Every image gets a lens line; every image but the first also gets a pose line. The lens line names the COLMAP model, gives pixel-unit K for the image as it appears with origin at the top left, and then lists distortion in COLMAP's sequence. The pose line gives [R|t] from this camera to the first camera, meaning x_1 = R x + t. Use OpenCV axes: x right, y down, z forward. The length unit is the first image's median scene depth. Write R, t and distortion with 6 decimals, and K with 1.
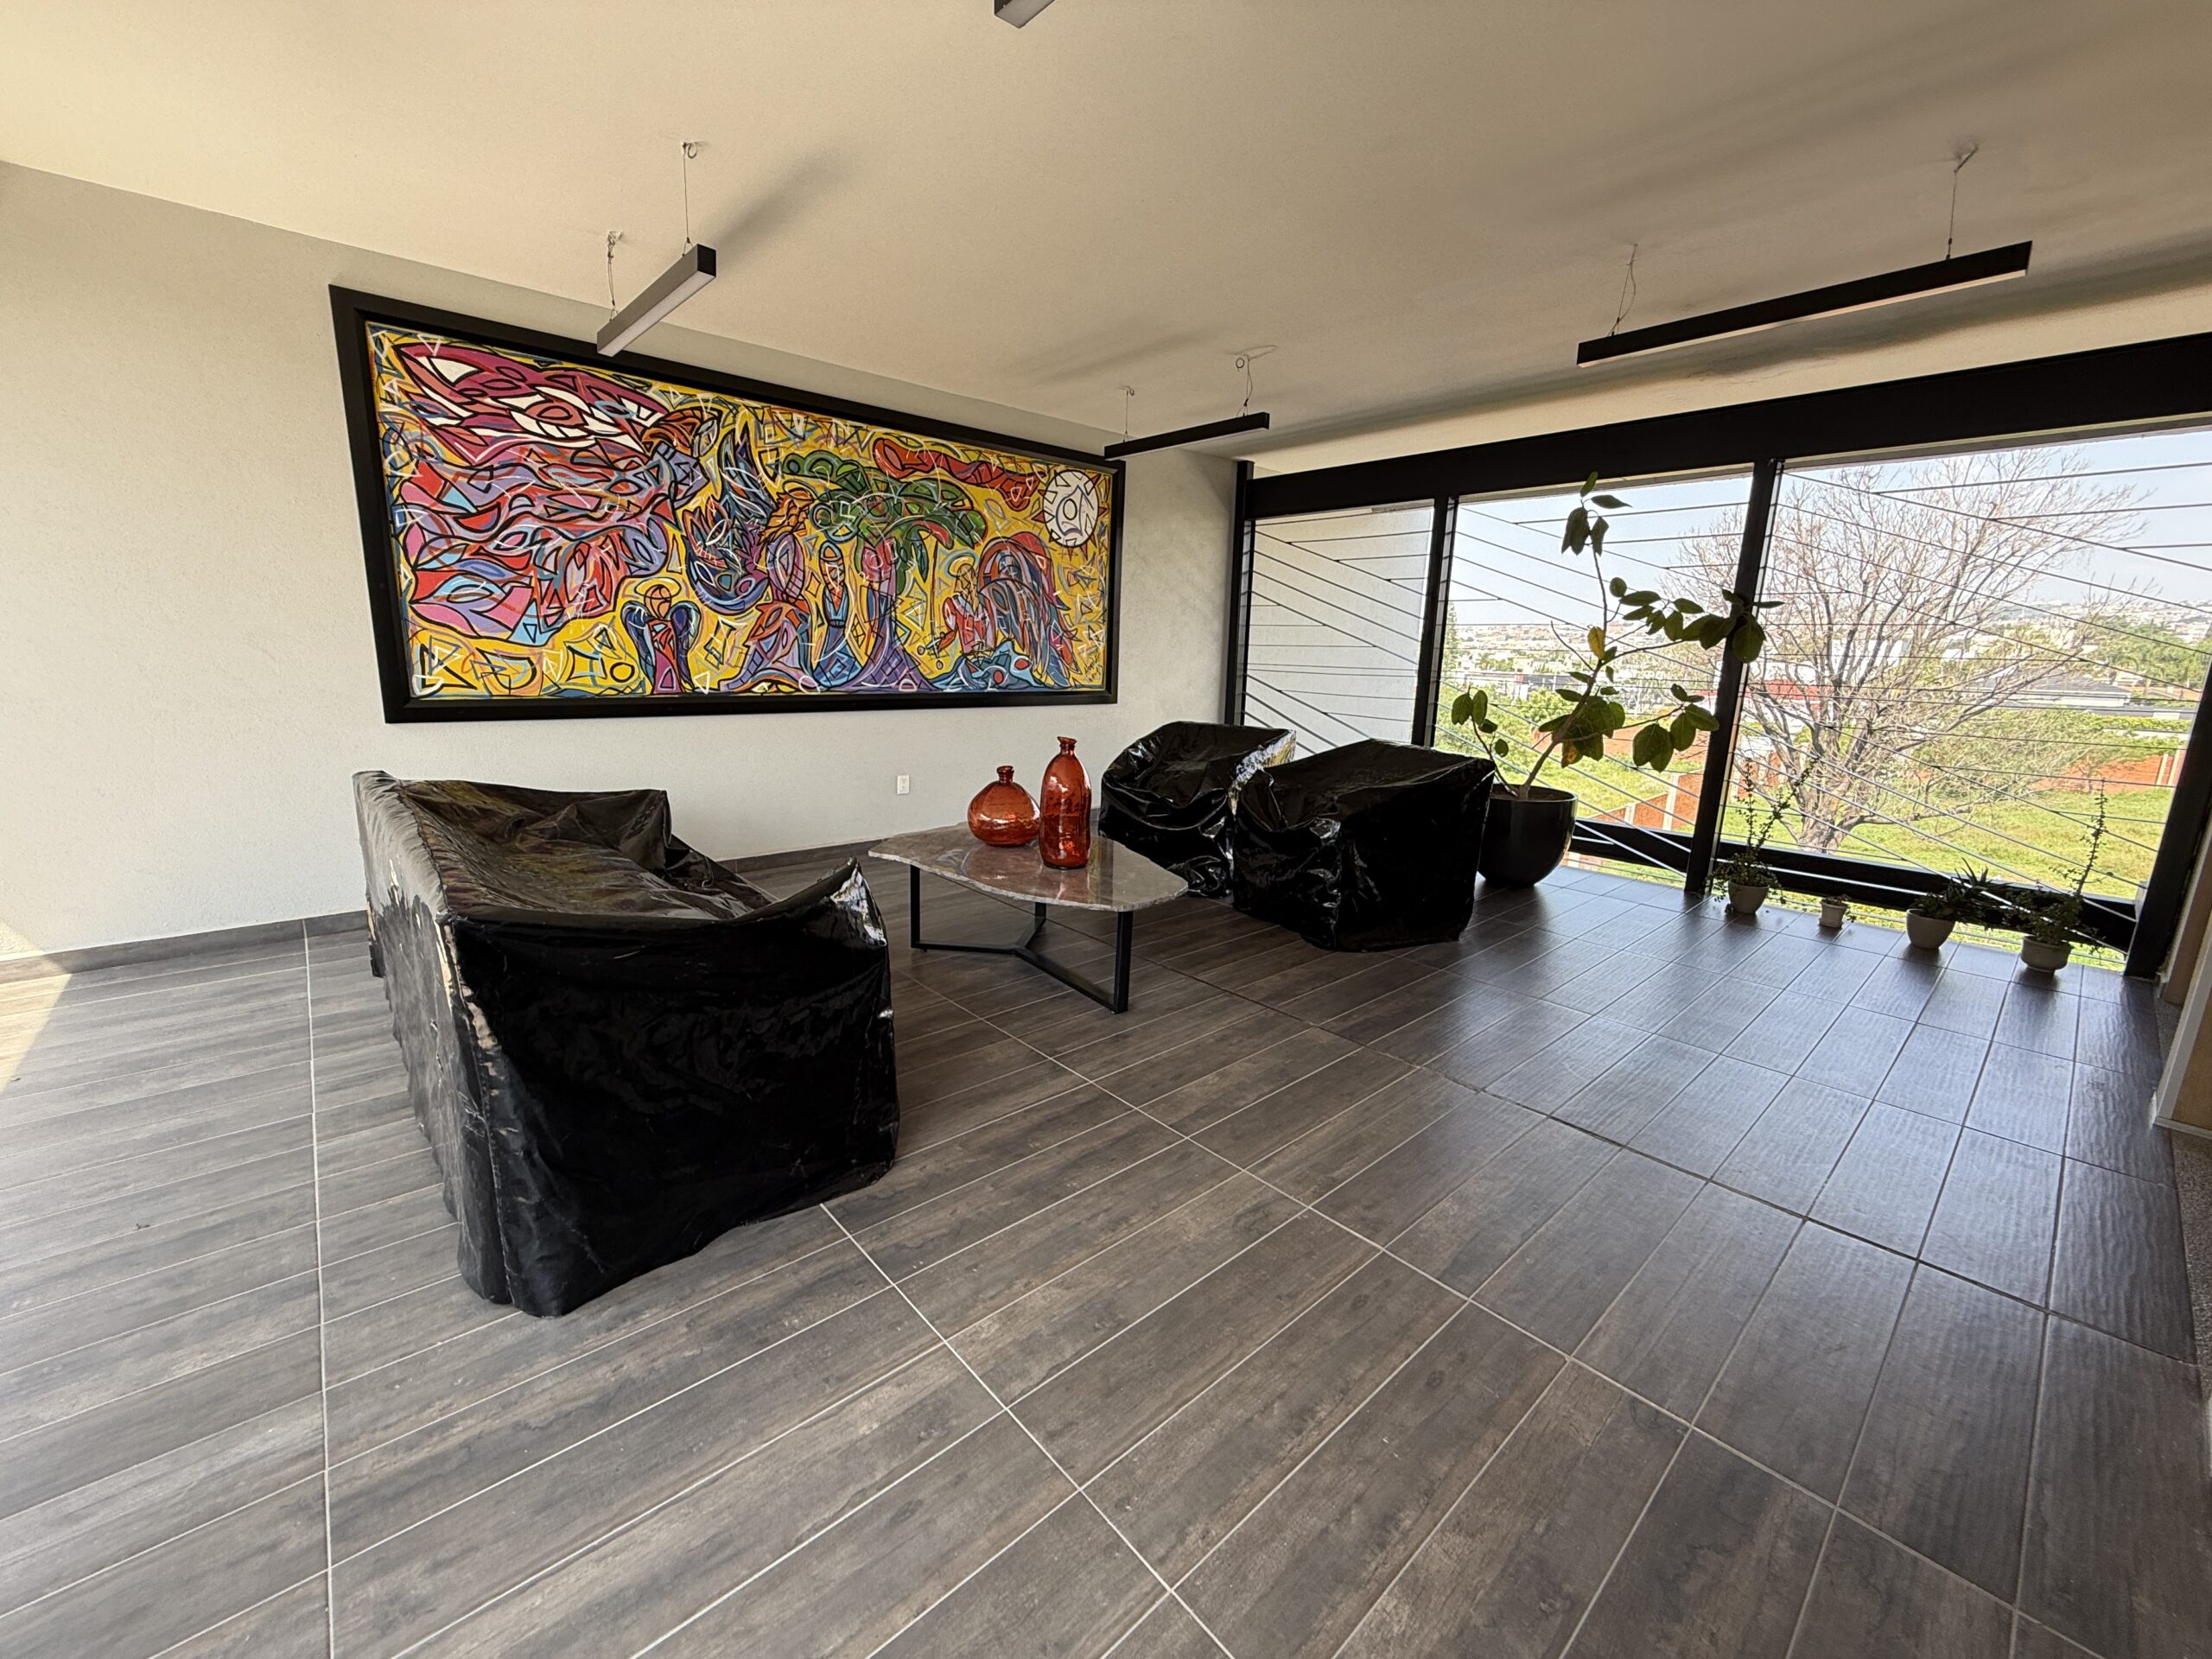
lens RADIAL K [[884.1, 0, 1097.8], [0, 884.1, 827.8], [0, 0, 1]] dist [0.001173, 0.000053]
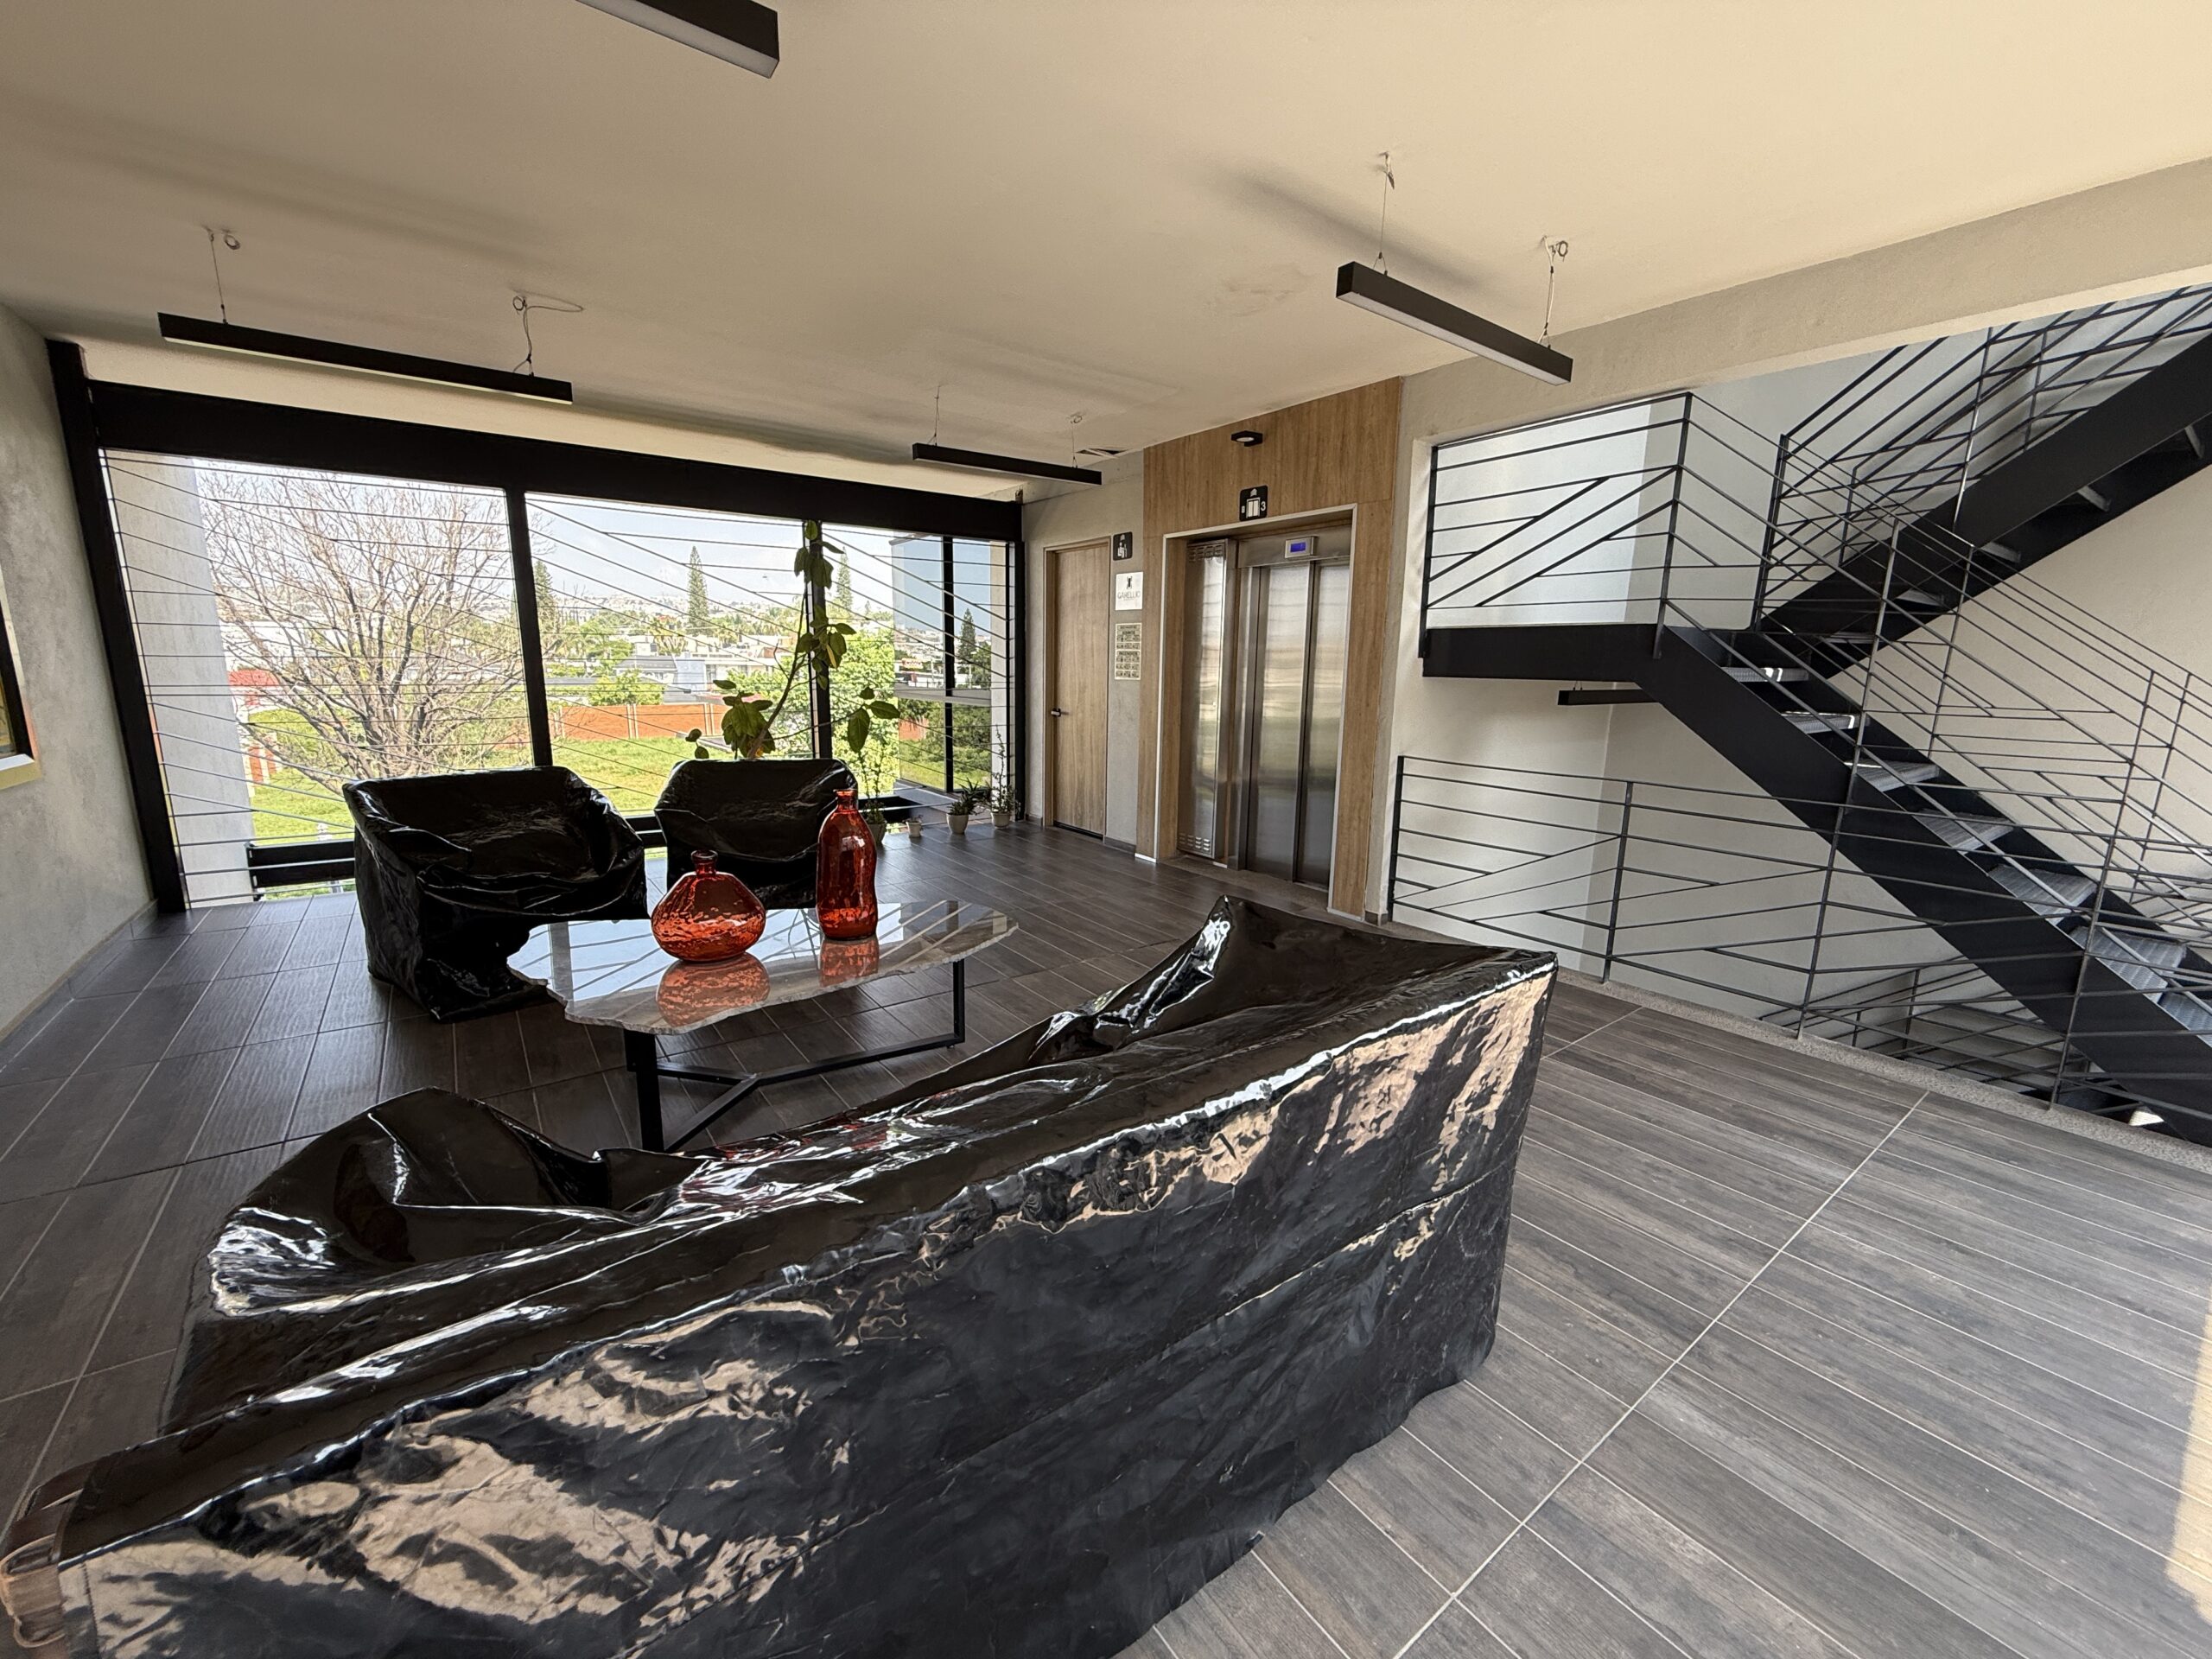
lens RADIAL K [[884.1, 0, 1100.4], [0, 884.1, 837.0], [0, 0, 1]] dist [0.001173, 0.000053]
pose [[0.088835, -0.208041, 0.974078, -1.843900], [0.183024, 0.964702, 0.189347, -0.380300], [-0.979087, 0.161459, 0.123776, 1.385075]]
